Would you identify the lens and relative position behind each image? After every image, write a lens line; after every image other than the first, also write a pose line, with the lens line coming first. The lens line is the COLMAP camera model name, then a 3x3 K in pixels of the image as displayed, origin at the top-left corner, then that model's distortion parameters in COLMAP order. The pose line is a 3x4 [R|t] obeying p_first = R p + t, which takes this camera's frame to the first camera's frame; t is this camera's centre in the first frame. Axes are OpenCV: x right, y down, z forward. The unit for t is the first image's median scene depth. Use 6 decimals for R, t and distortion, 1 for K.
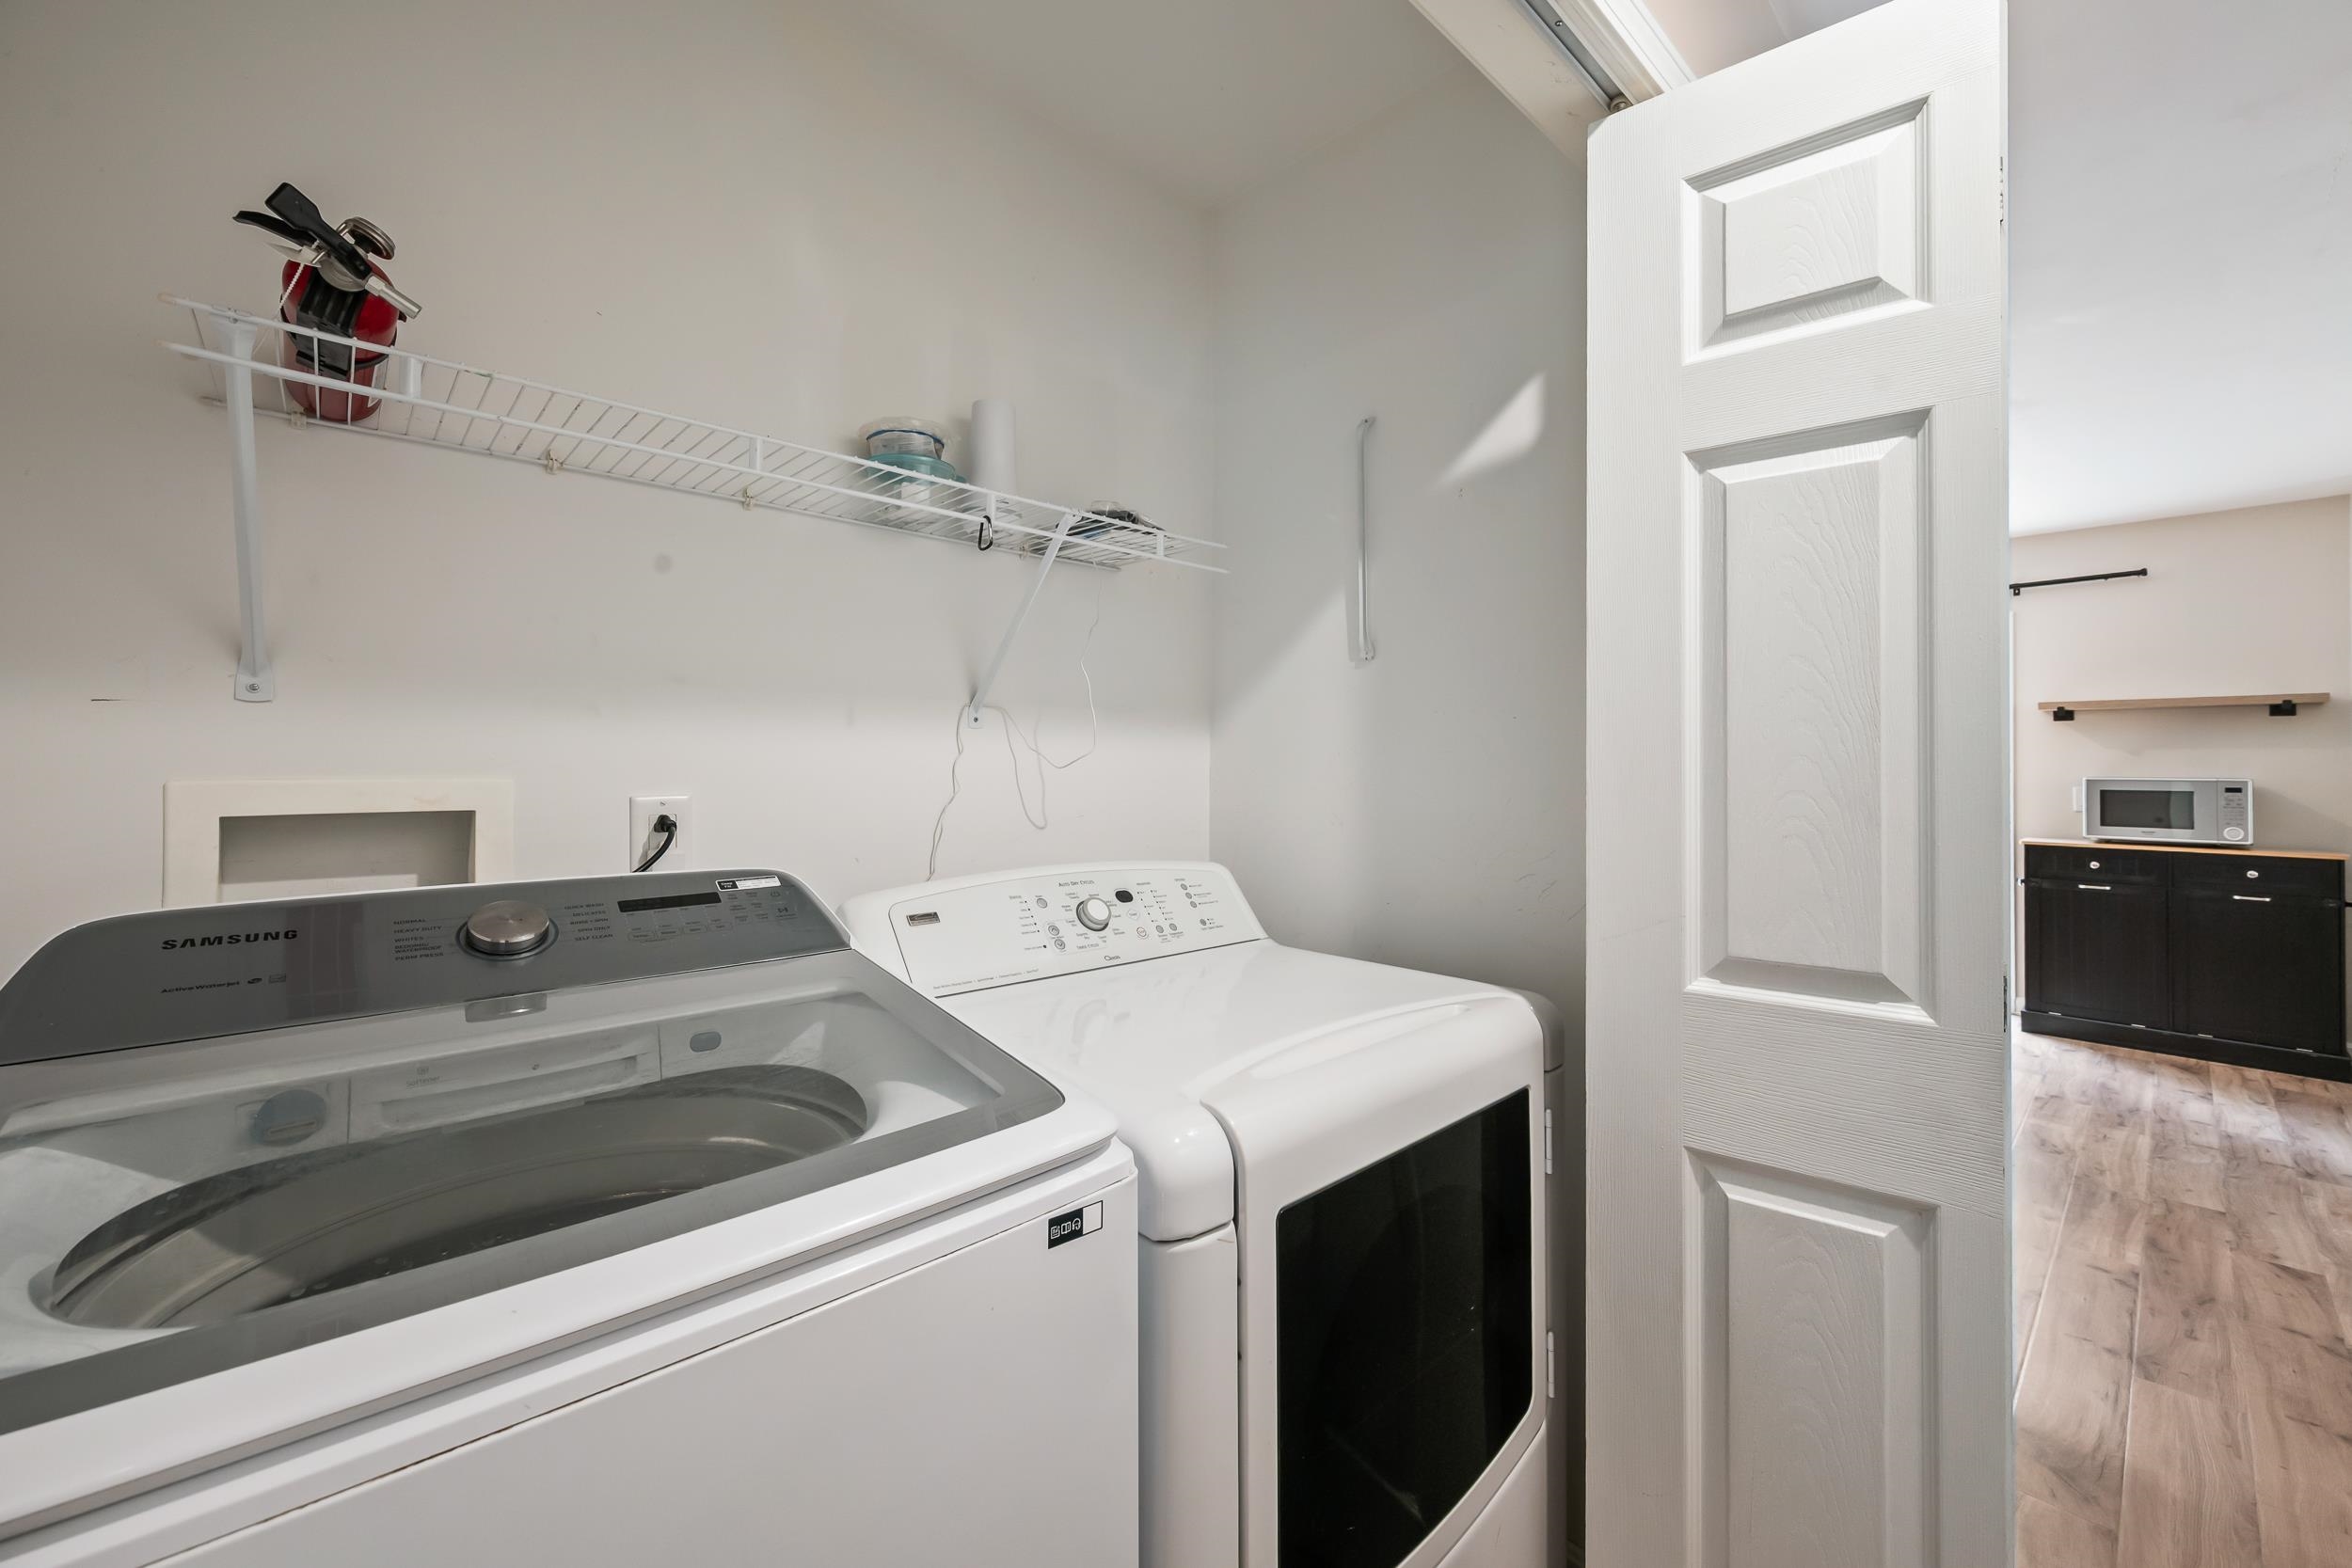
lens RADIAL K [[926.4, 0, 1141.4], [0, 926.4, 748.9], [0, 0, 1]] dist [-0.000823, -0.000562]
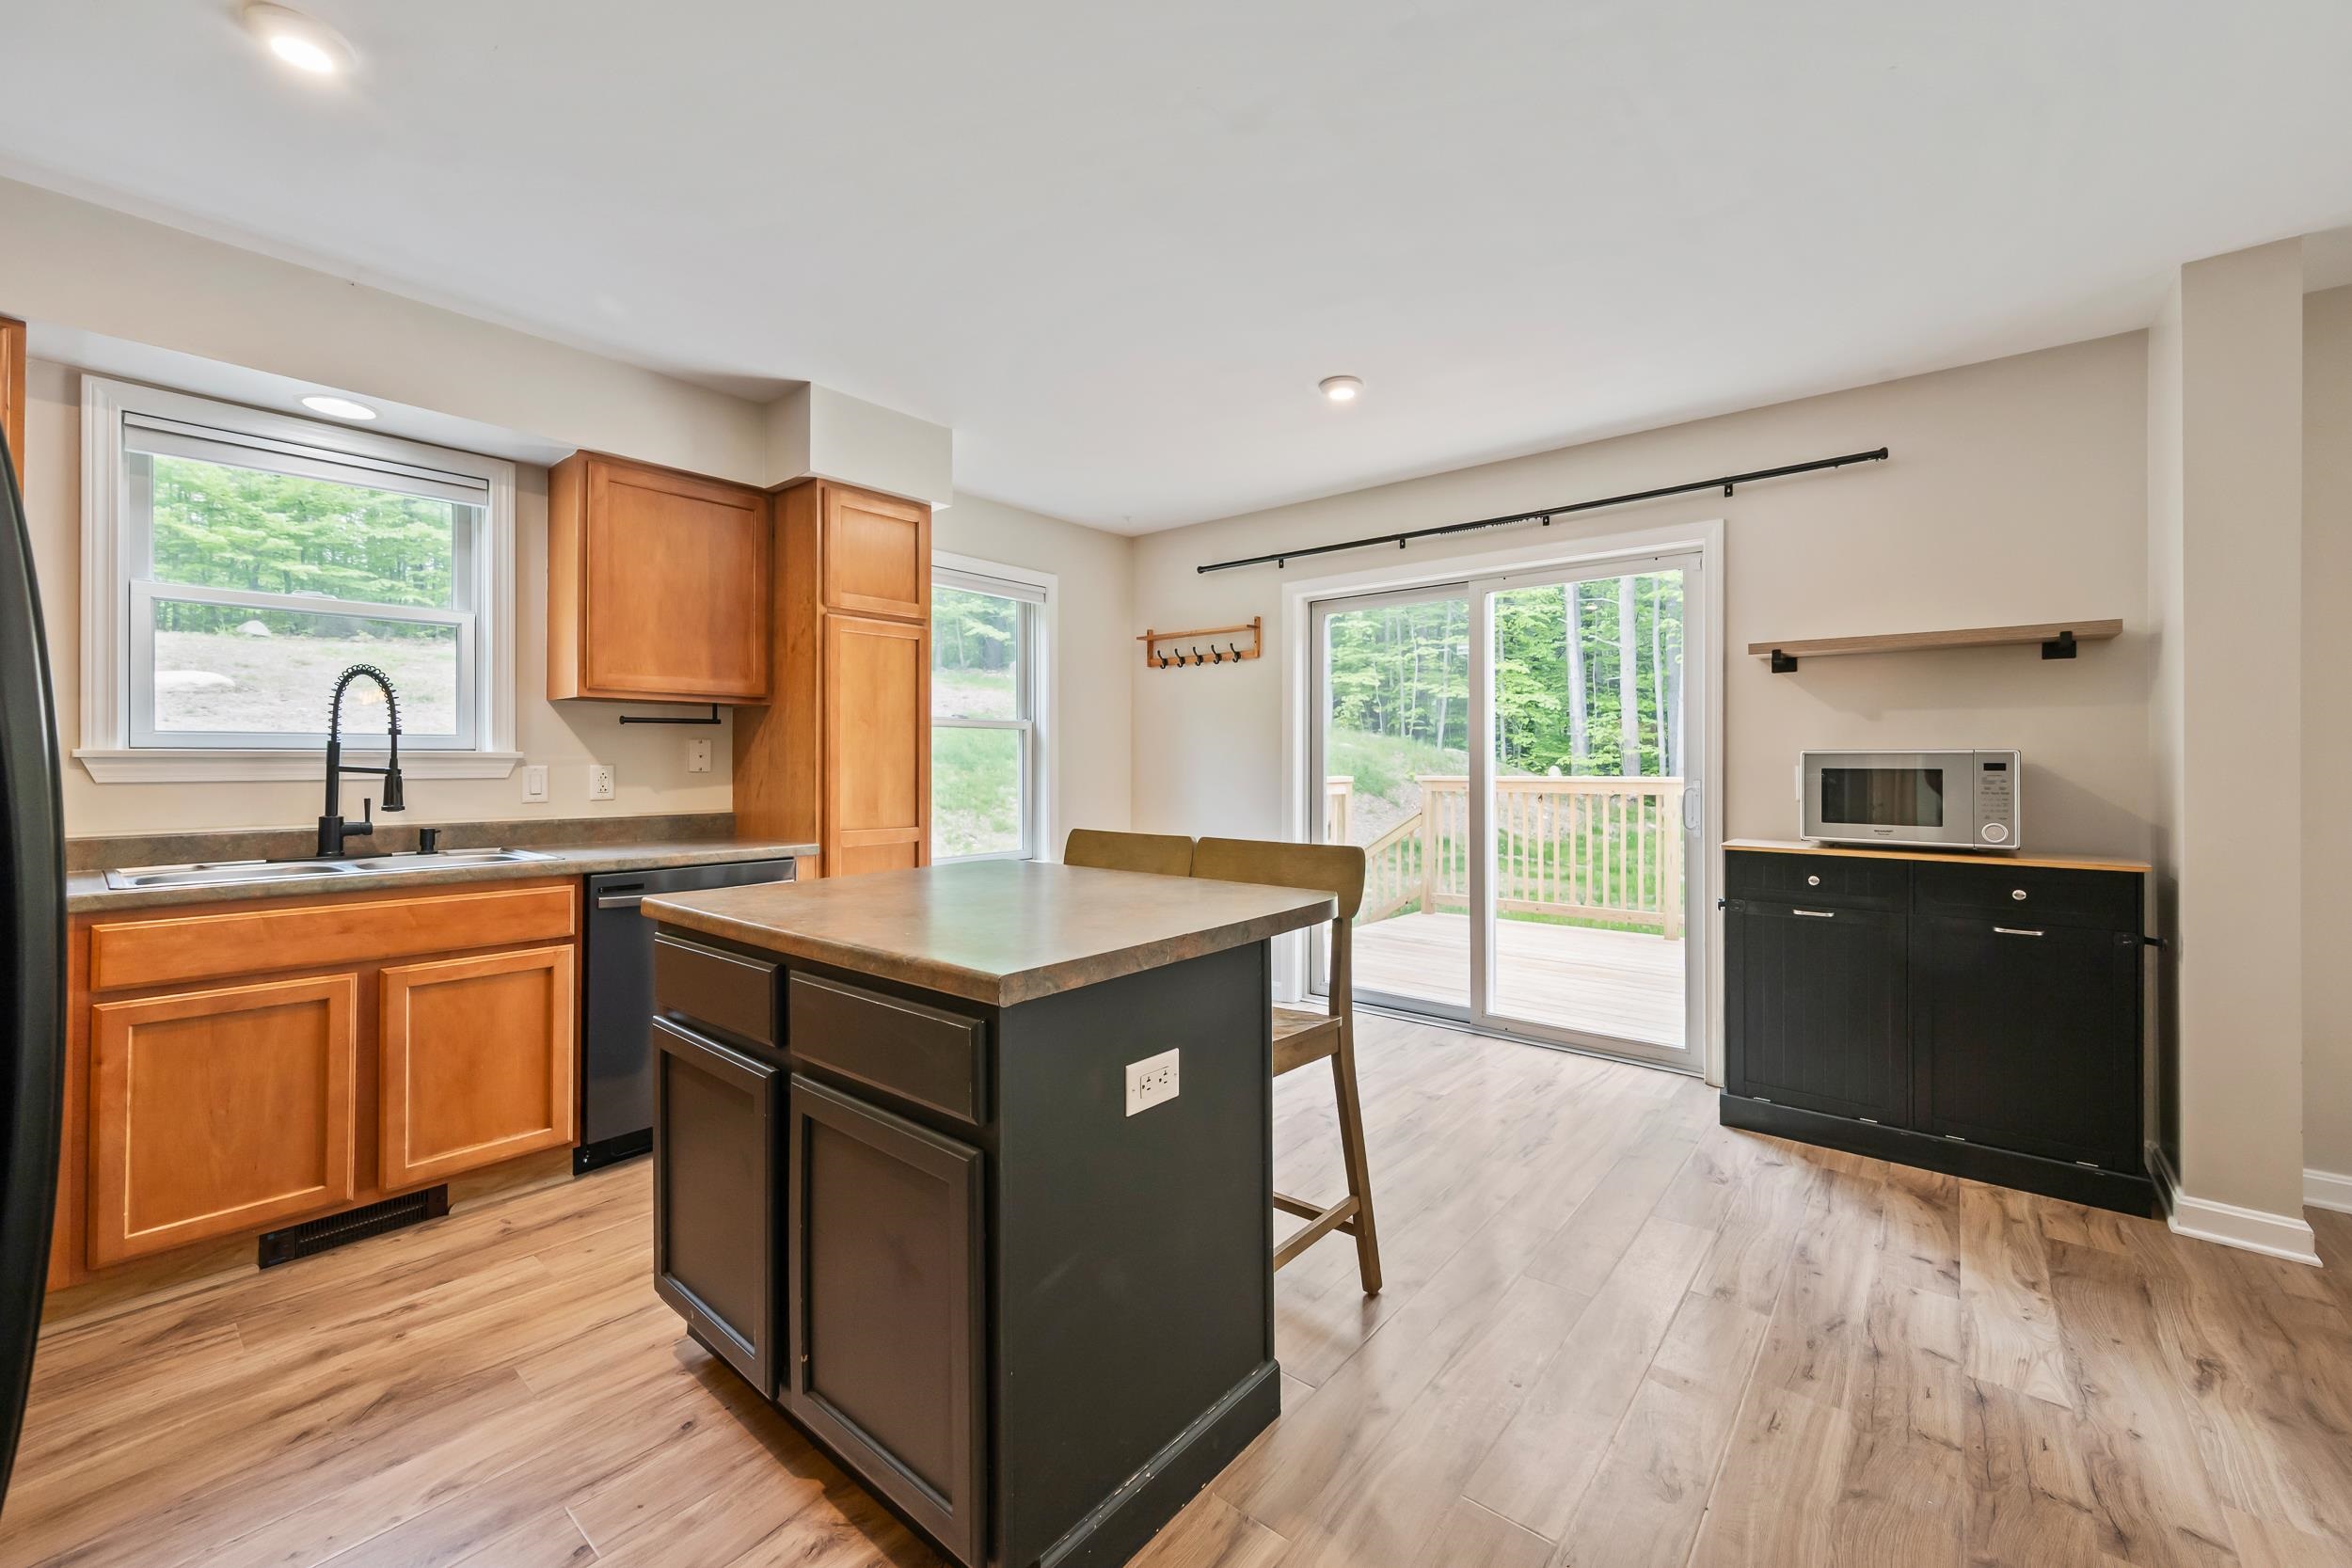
lens RADIAL K [[926.4, 0, 1162.2], [0, 926.4, 752.3], [0, 0, 1]] dist [-0.000823, -0.000562]
pose [[0.991295, -0.001961, 0.131642, 0.488880], [0.000920, 0.999968, 0.007966, 0.027337], [-0.131653, -0.007775, 0.991265, 0.409709]]
